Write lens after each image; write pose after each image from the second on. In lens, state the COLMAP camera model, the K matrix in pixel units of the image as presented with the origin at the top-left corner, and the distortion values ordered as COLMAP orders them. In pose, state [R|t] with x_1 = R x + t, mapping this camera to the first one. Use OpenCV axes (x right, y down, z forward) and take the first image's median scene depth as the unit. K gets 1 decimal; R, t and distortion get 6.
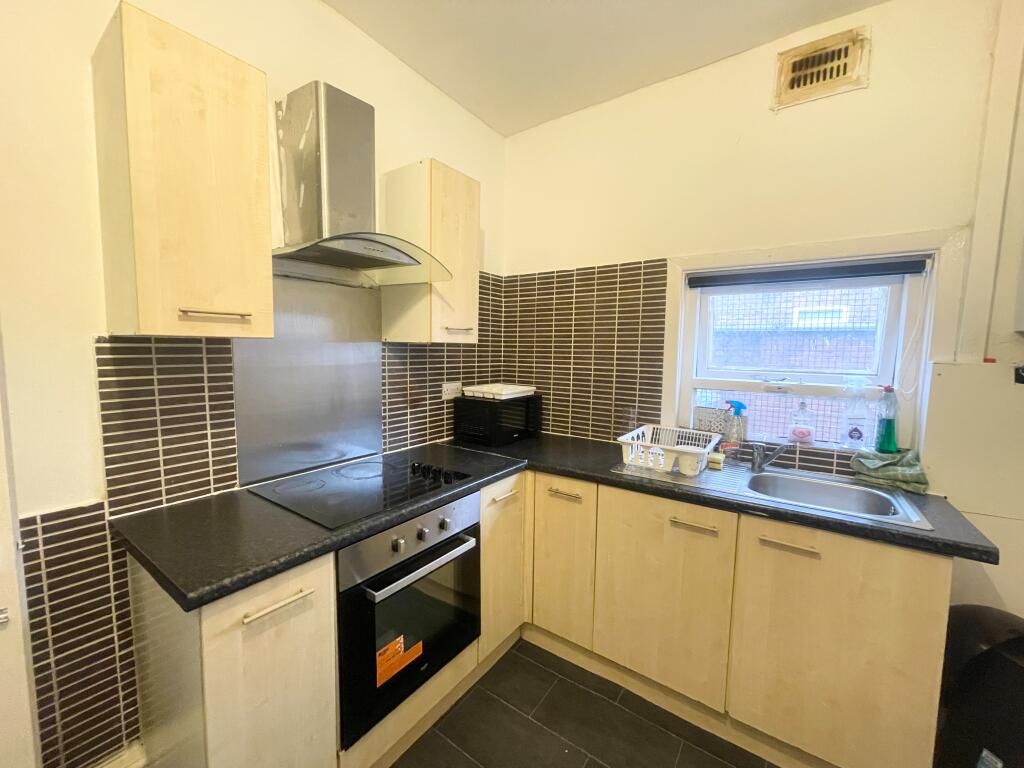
lens RADIAL K [[411.4, 0, 513.3], [0, 411.4, 388.5], [0, 0, 1]] dist [-0.001721, -0.000287]
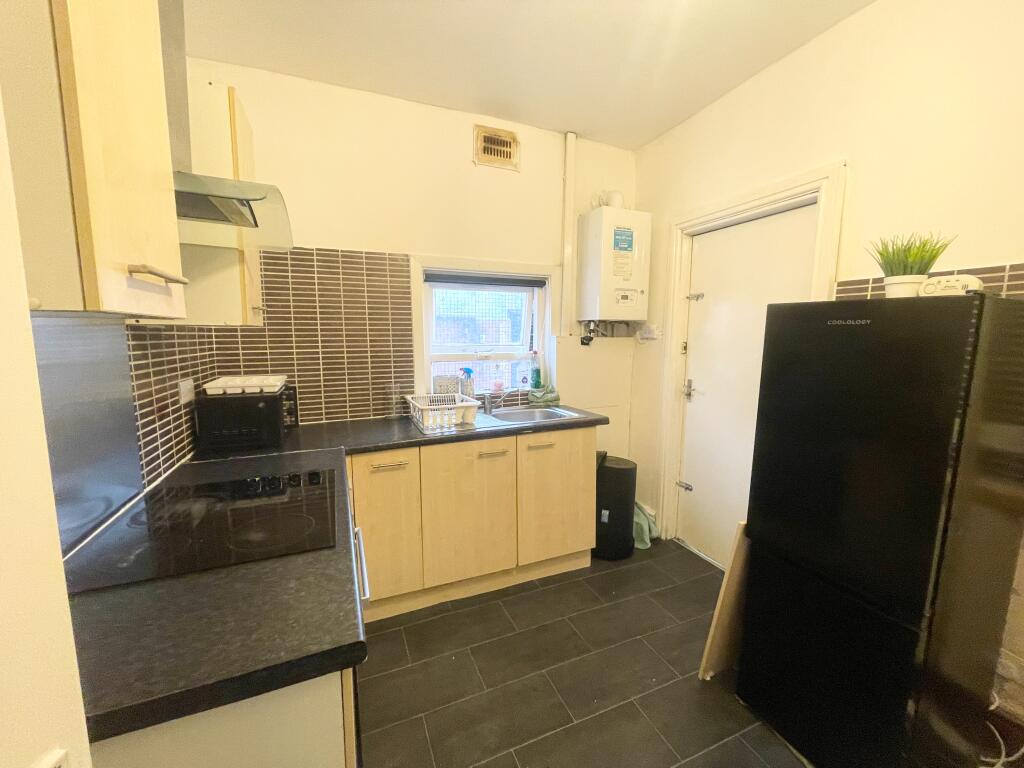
lens RADIAL K [[412.9, 0, 514.7], [0, 412.9, 388.4], [0, 0, 1]] dist [0.010904, 0.000039]
pose [[0.520748, -0.128384, 0.844002, -0.598935], [0.094513, 0.991220, 0.092463, -0.015400], [-0.848462, 0.031619, 0.528310, 0.133235]]
